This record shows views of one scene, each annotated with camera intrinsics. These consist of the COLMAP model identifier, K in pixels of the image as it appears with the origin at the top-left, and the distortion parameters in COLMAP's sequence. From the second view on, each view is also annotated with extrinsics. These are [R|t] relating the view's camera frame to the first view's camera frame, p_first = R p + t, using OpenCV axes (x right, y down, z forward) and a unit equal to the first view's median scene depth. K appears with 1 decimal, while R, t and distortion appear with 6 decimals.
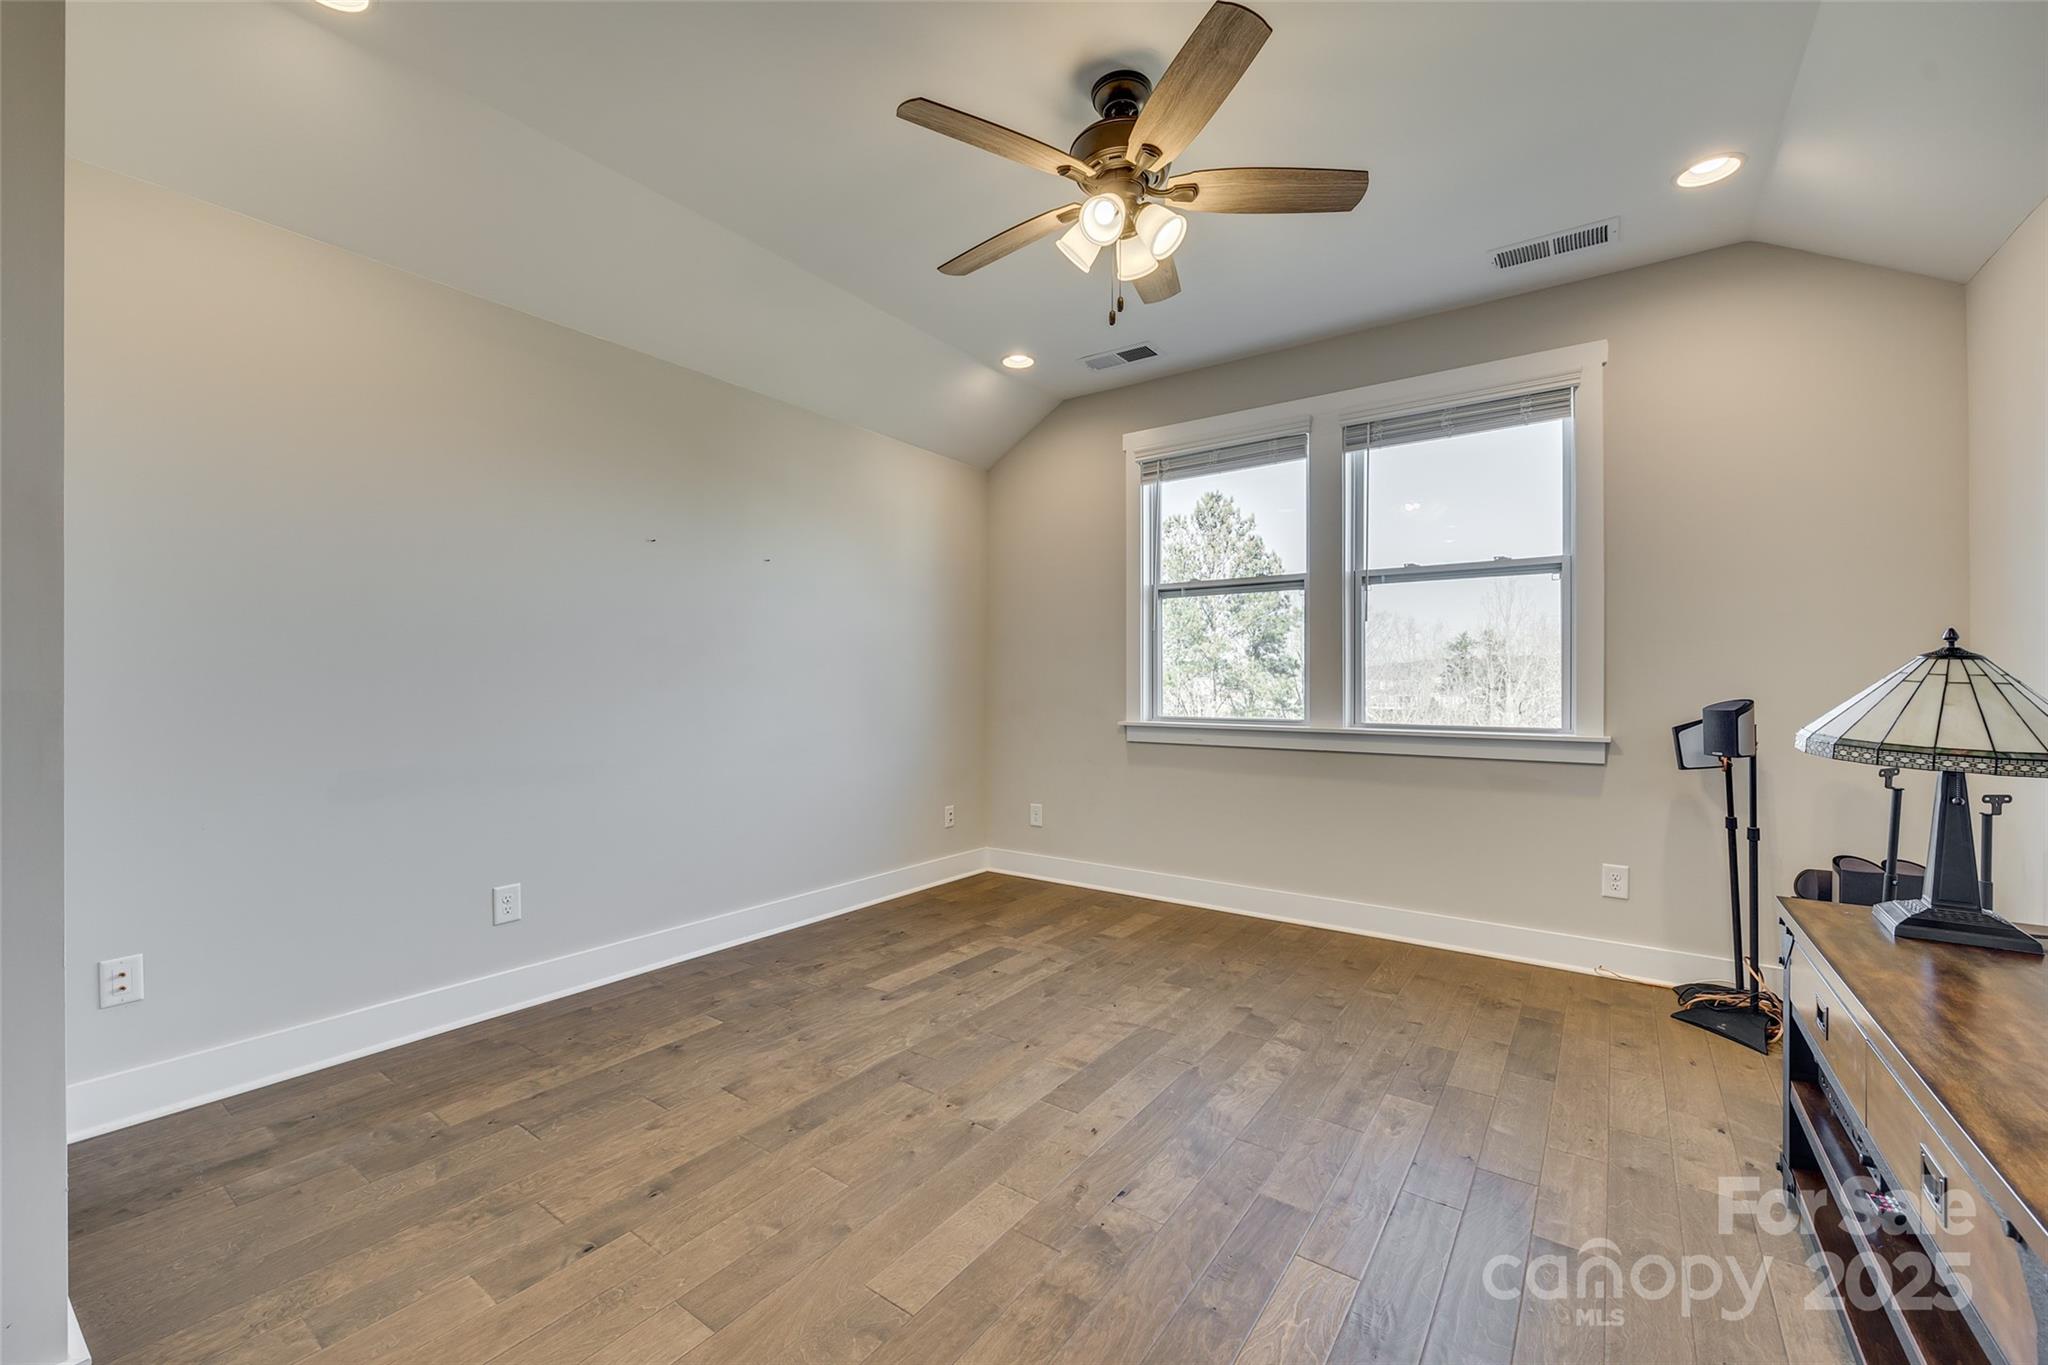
lens RADIAL K [[808.9, 0, 992.8], [0, 808.9, 679.9], [0, 0, 1]] dist [0.000336, 0.000000]
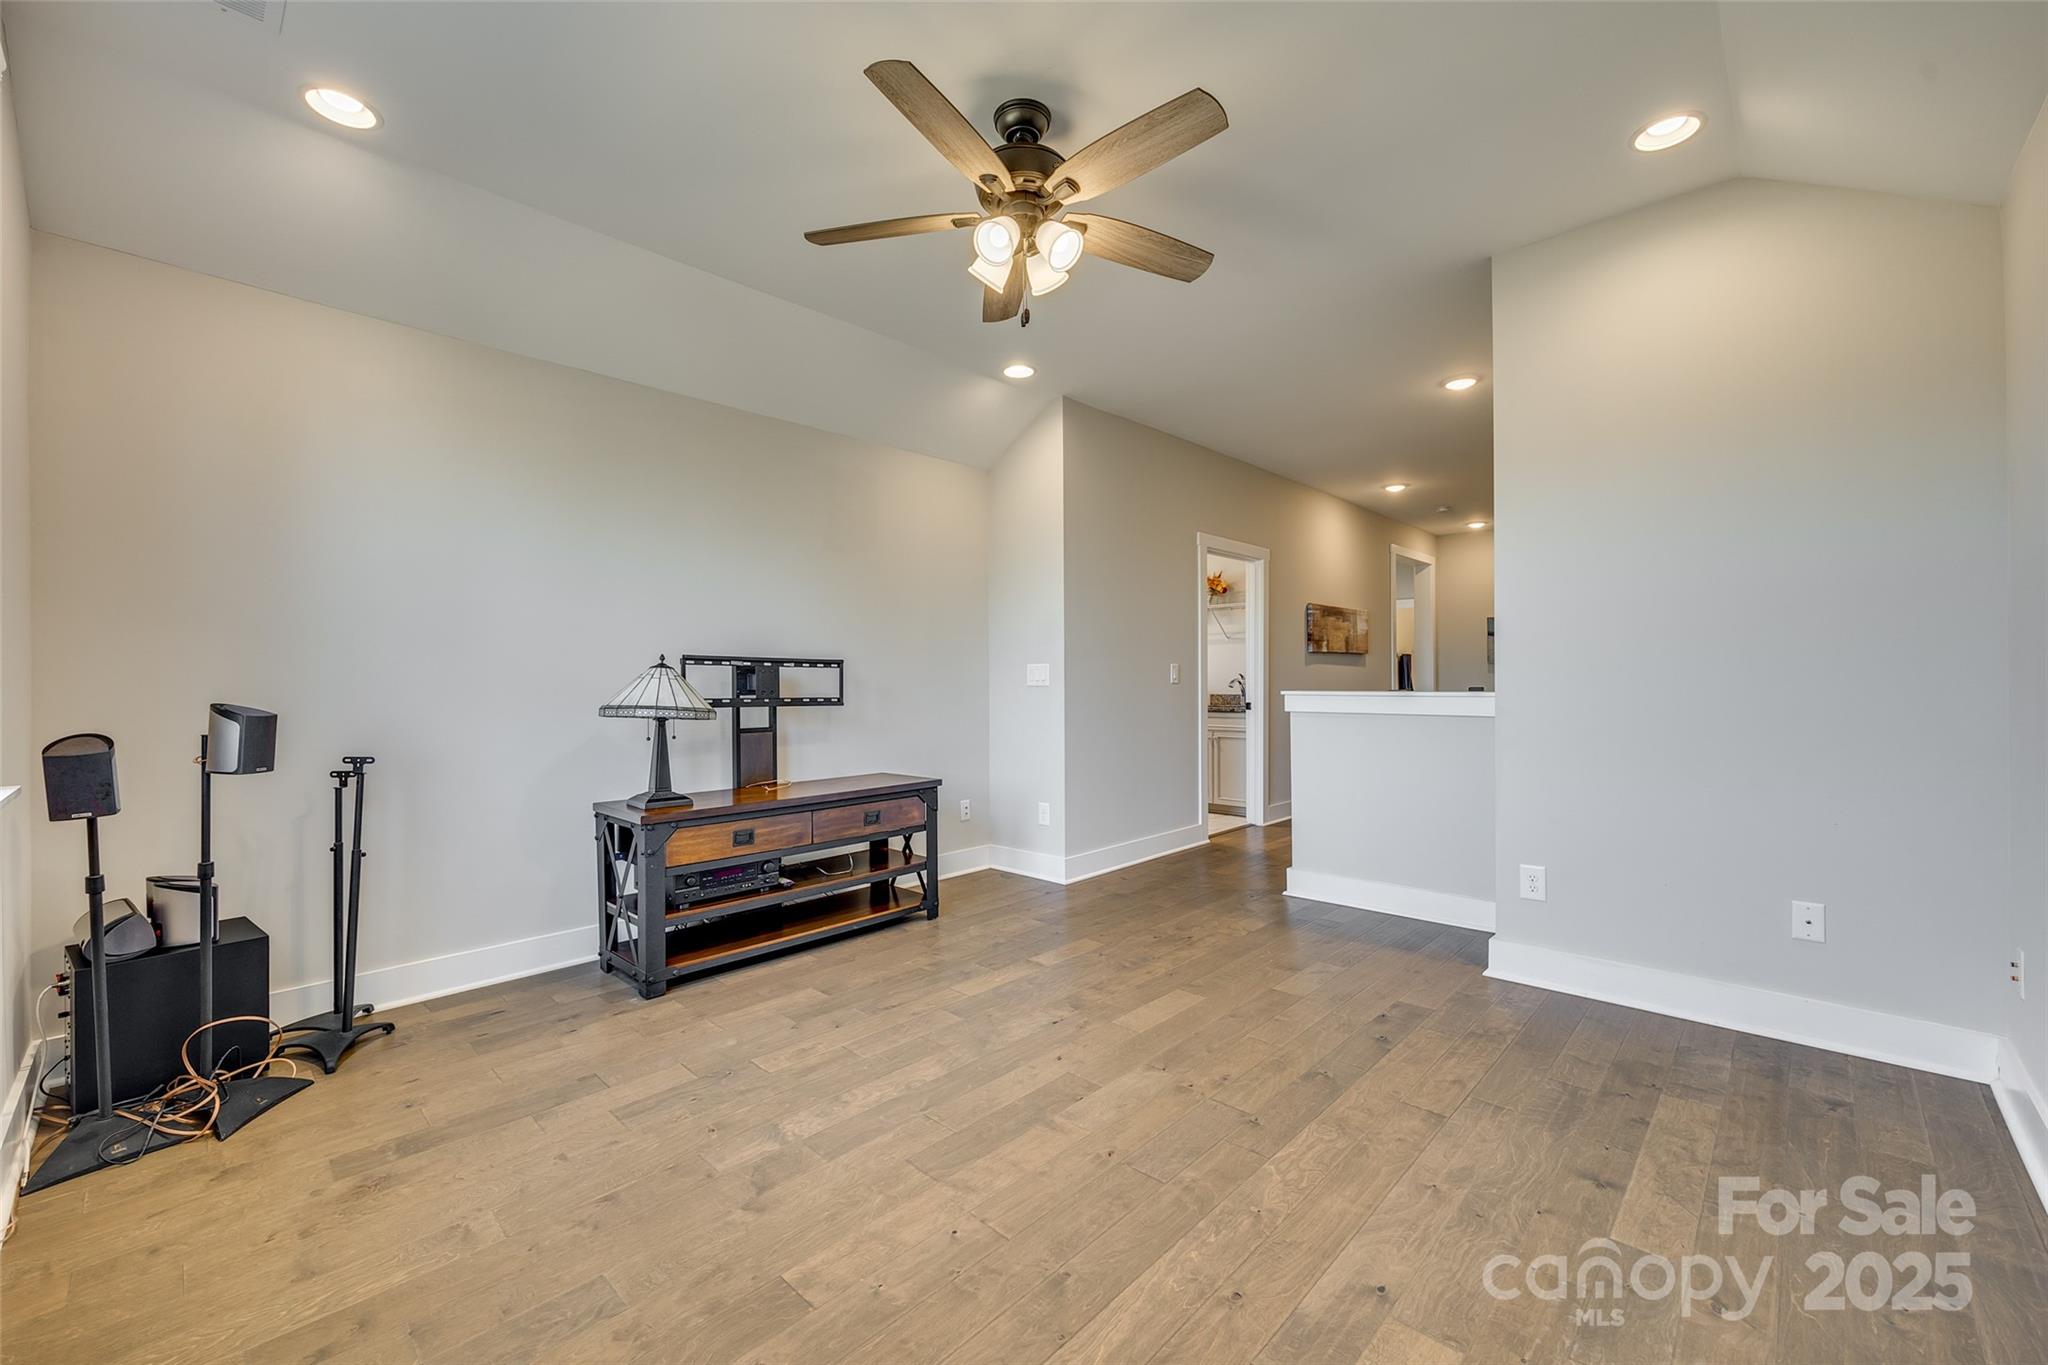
lens RADIAL K [[821.8, 0, 1026.4], [0, 821.8, 685.1], [0, 0, 1]] dist [-0.000999, -0.000185]
pose [[-0.995391, 0.003551, 0.095832, 0.050695], [0.004030, 0.999980, 0.004800, 0.005505], [-0.095813, 0.005164, -0.995386, 1.978830]]
